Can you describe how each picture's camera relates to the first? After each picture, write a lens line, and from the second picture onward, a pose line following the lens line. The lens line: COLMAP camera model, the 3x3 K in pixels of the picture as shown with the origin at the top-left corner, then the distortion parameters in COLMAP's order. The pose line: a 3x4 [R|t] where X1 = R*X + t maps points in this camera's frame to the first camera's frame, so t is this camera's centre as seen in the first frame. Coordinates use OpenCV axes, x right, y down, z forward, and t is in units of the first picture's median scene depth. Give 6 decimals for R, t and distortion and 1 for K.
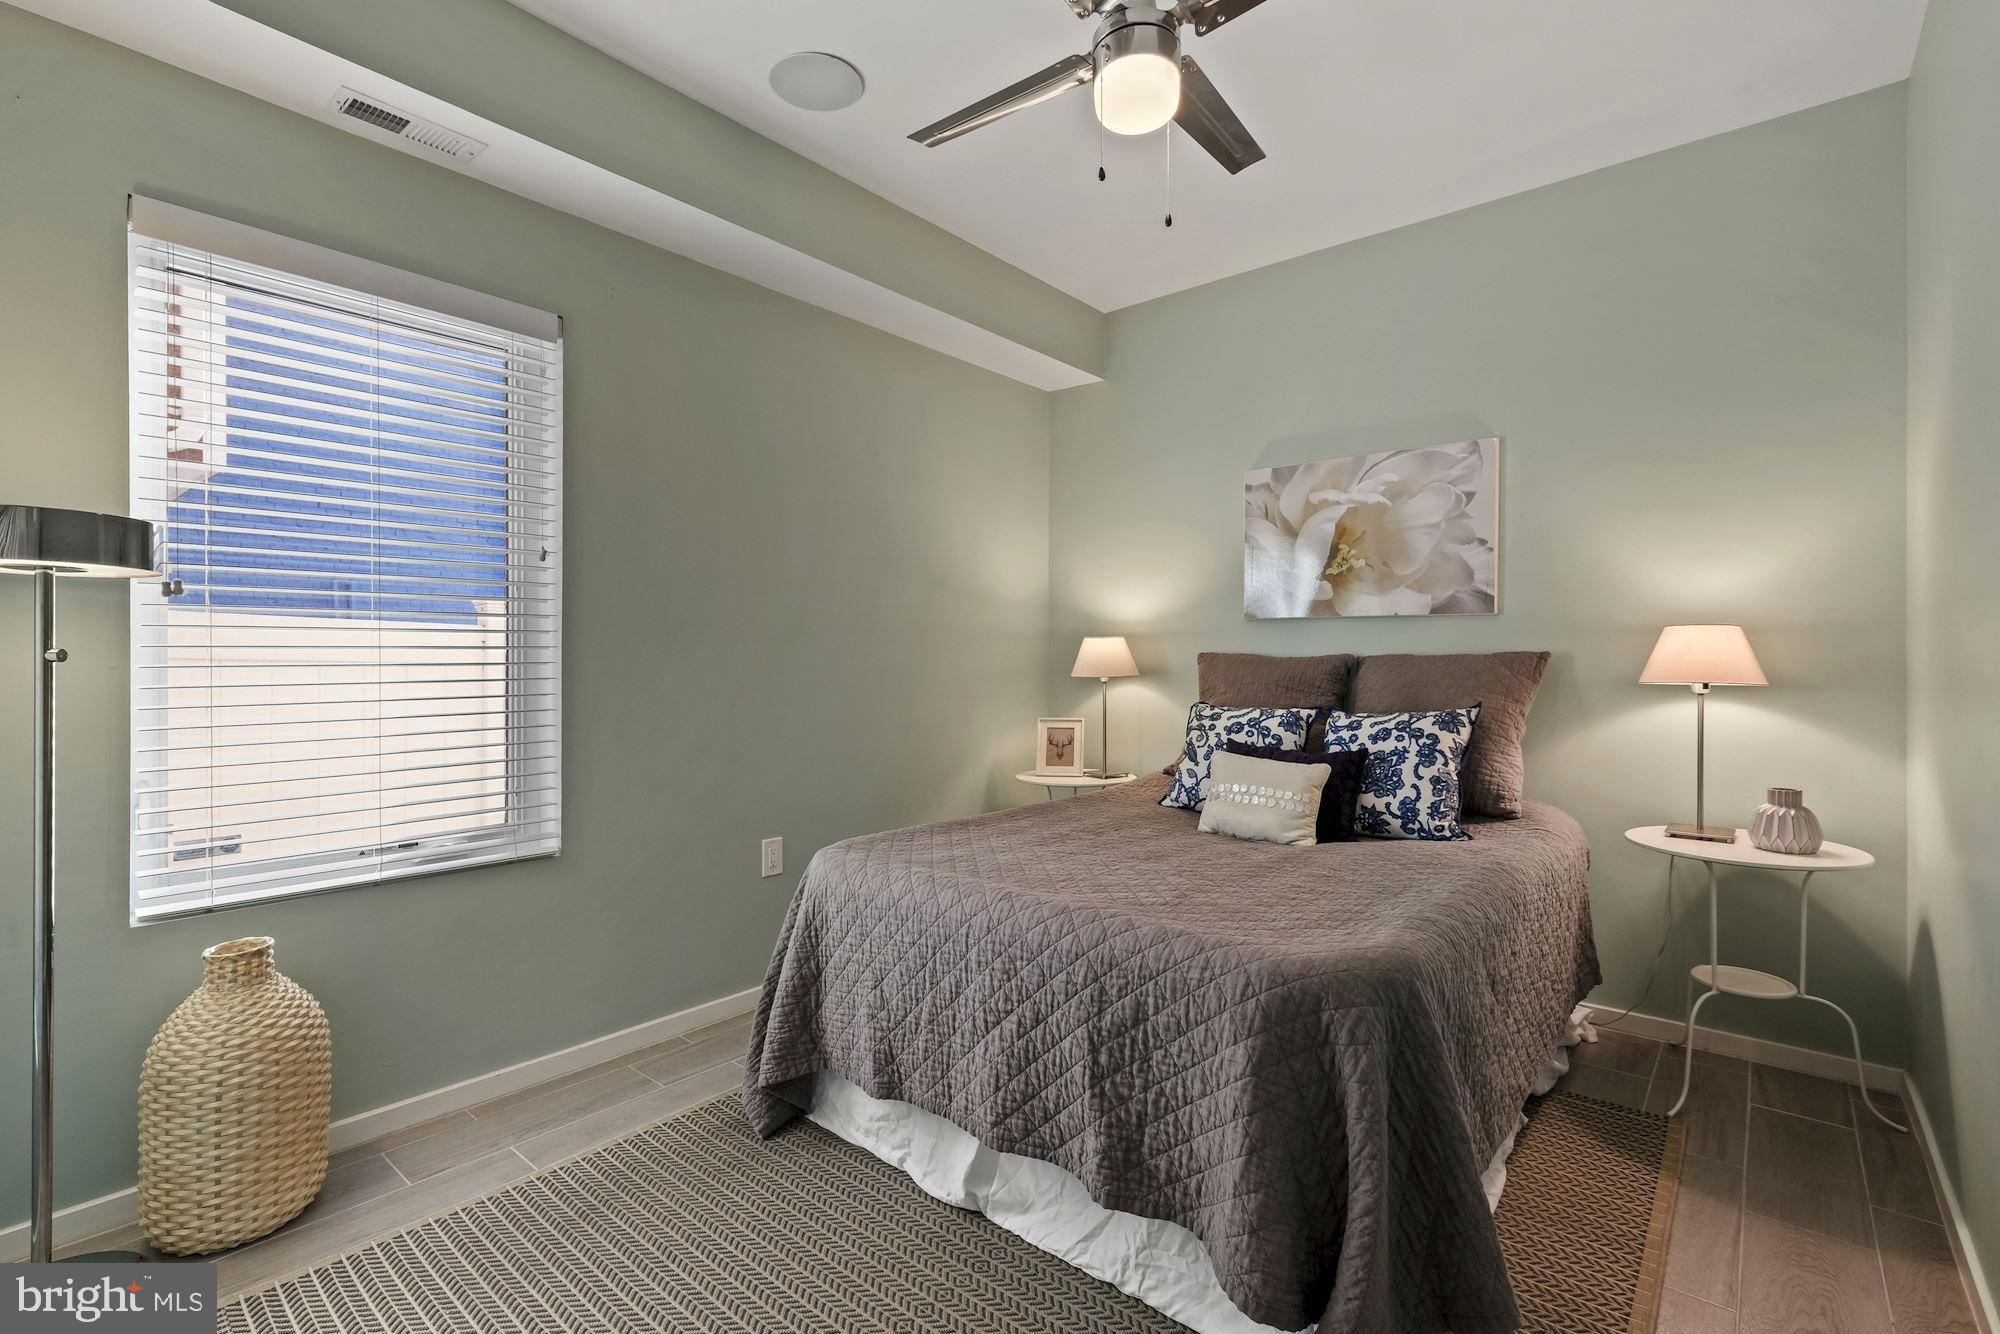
lens RADIAL K [[882.3, 0, 995.9], [0, 882.3, 667.8], [0, 0, 1]] dist [0.001917, 0.000130]
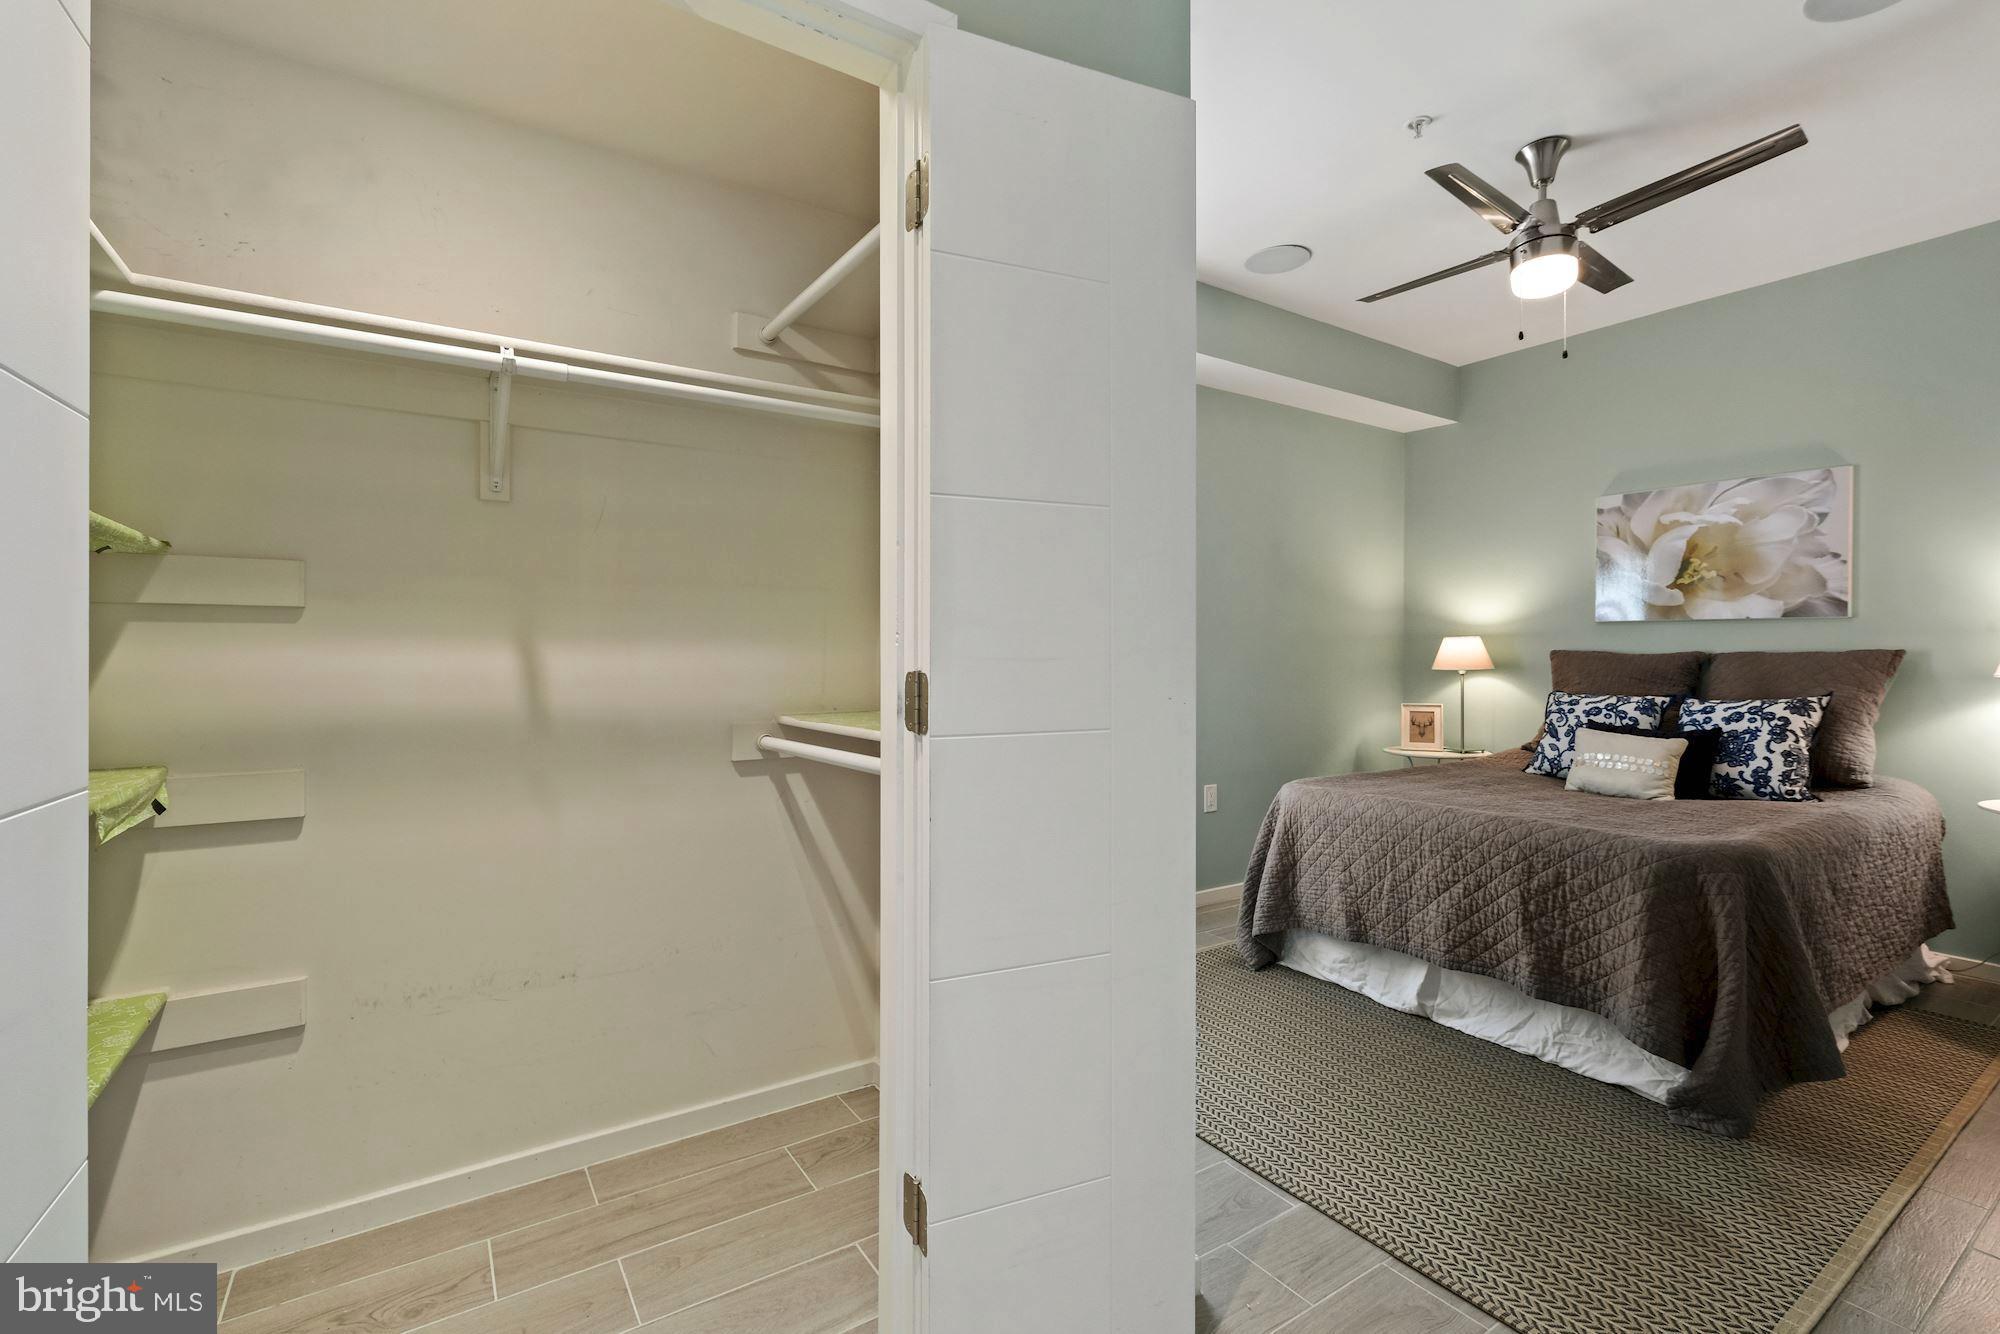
lens RADIAL K [[882.3, 0, 1007.1], [0, 882.3, 659.3], [0, 0, 1]] dist [0.001917, 0.000130]
pose [[0.964524, 0.002699, -0.263980, -0.270267], [-0.004108, 0.999980, -0.004788, 0.006428], [0.263962, 0.005702, 0.964516, -0.569874]]
